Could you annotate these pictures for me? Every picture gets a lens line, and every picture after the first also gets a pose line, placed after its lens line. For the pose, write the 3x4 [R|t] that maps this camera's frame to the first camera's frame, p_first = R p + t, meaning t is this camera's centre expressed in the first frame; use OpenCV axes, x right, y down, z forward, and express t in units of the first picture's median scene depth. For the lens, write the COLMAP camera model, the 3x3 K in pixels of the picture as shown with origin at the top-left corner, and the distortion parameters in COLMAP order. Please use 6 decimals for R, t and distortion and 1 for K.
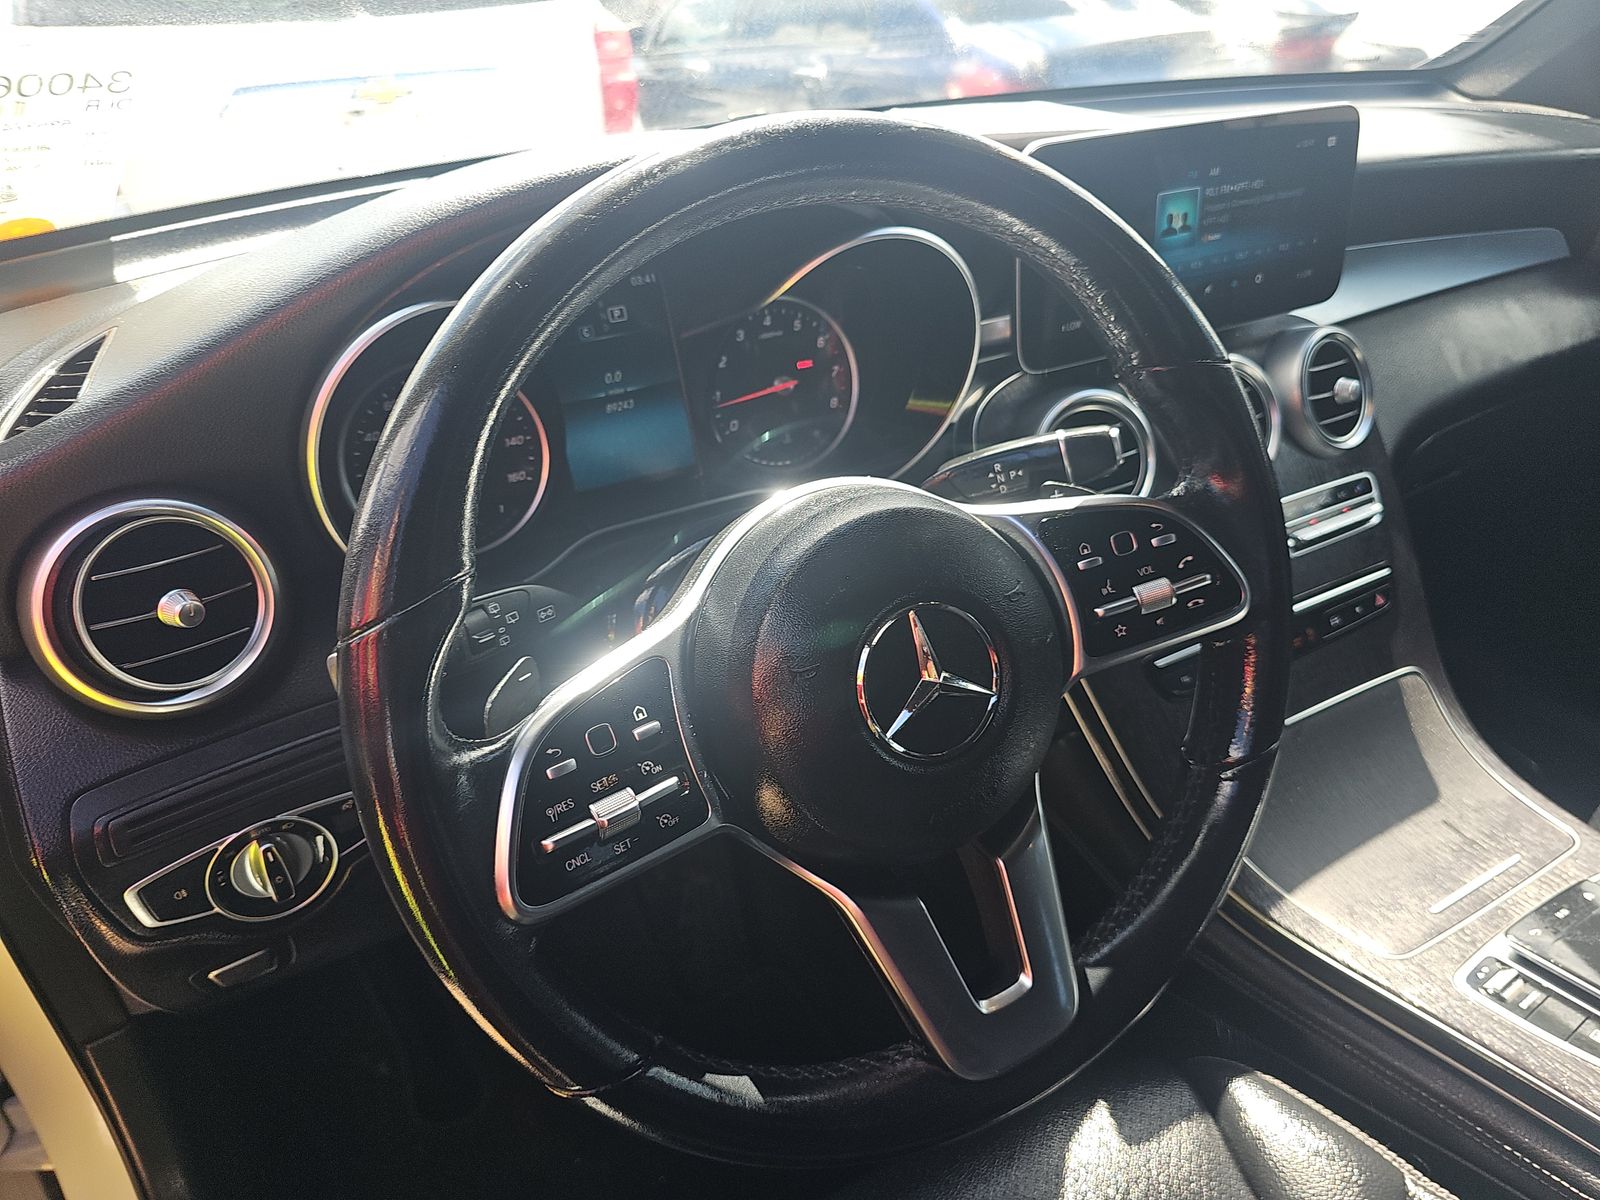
lens RADIAL K [[1090.6, 0, 800.0], [0, 1090.6, 600.0], [0, 0, 1]] dist [-0.004966, -0.002449]
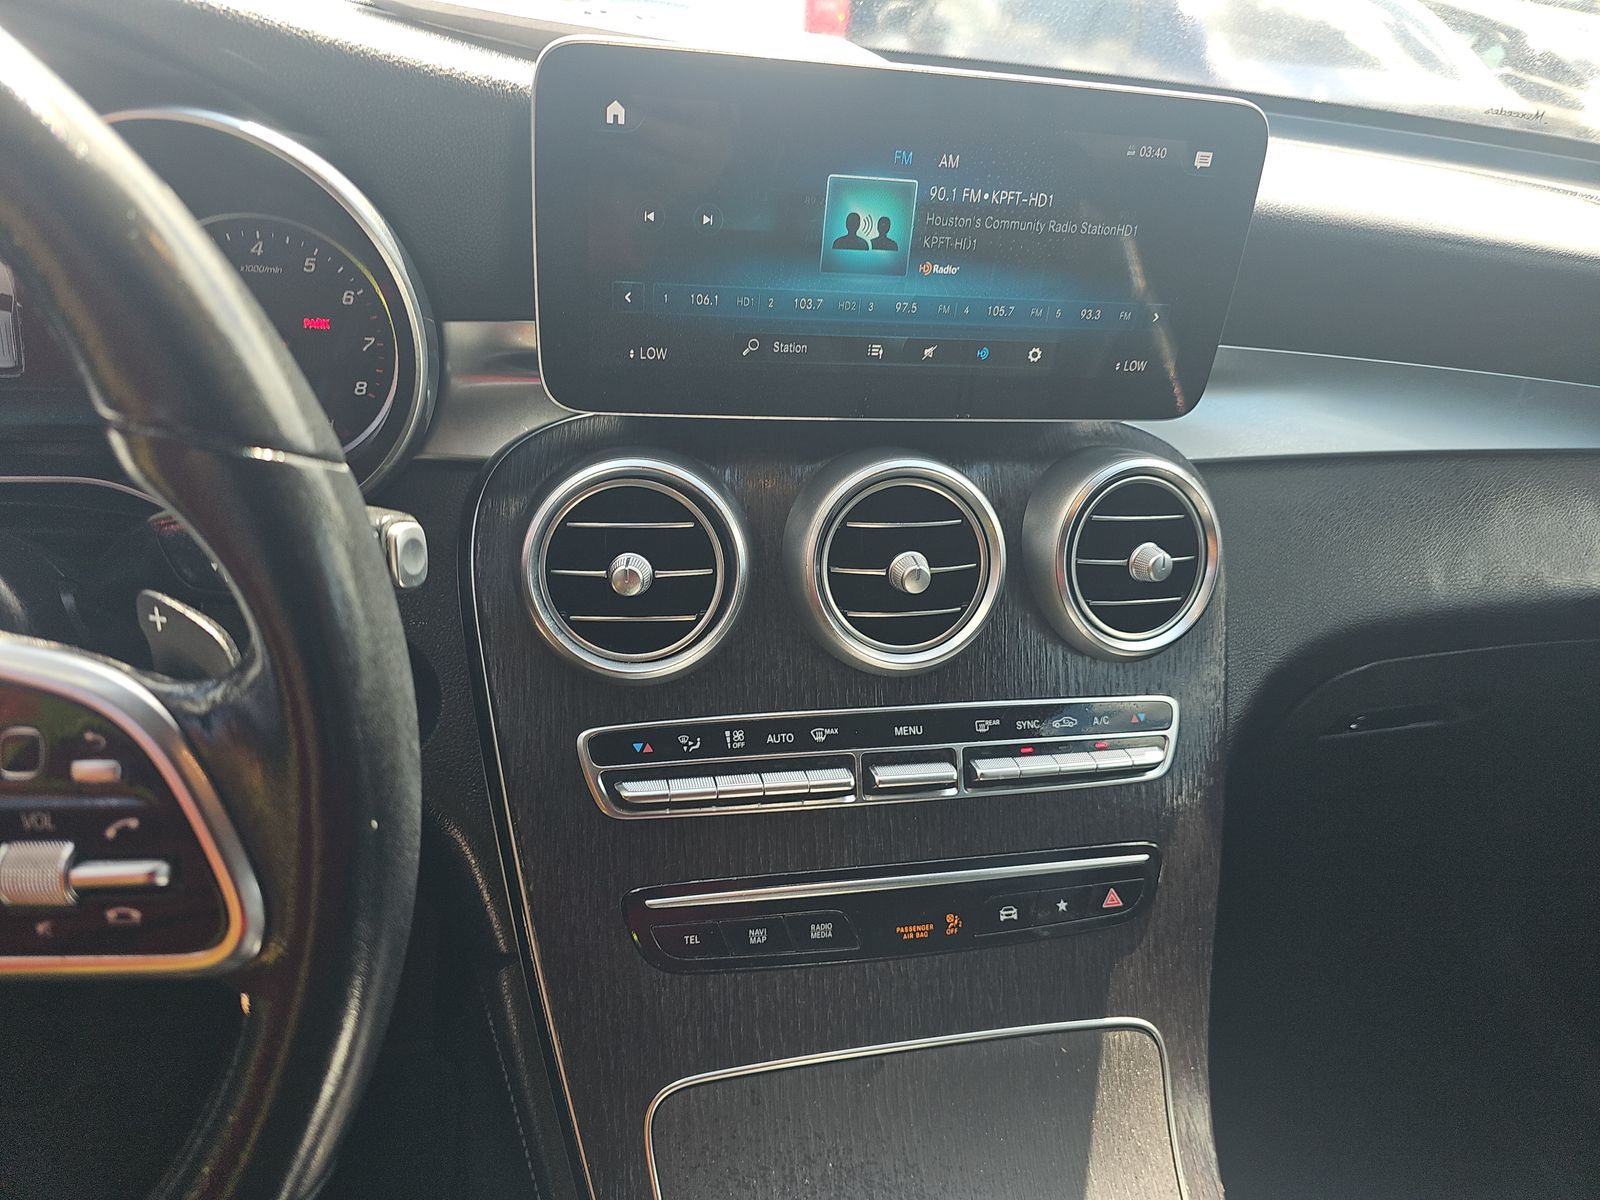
lens RADIAL K [[1071.8, 0, 800.0], [0, 1071.8, 600.0], [0, 0, 1]] dist [0.005762, 0.000347]
pose [[0.947246, 0.266976, -0.177337, 0.458172], [-0.265205, 0.963590, 0.034067, -0.150171], [0.179976, 0.014761, 0.983560, 0.385276]]
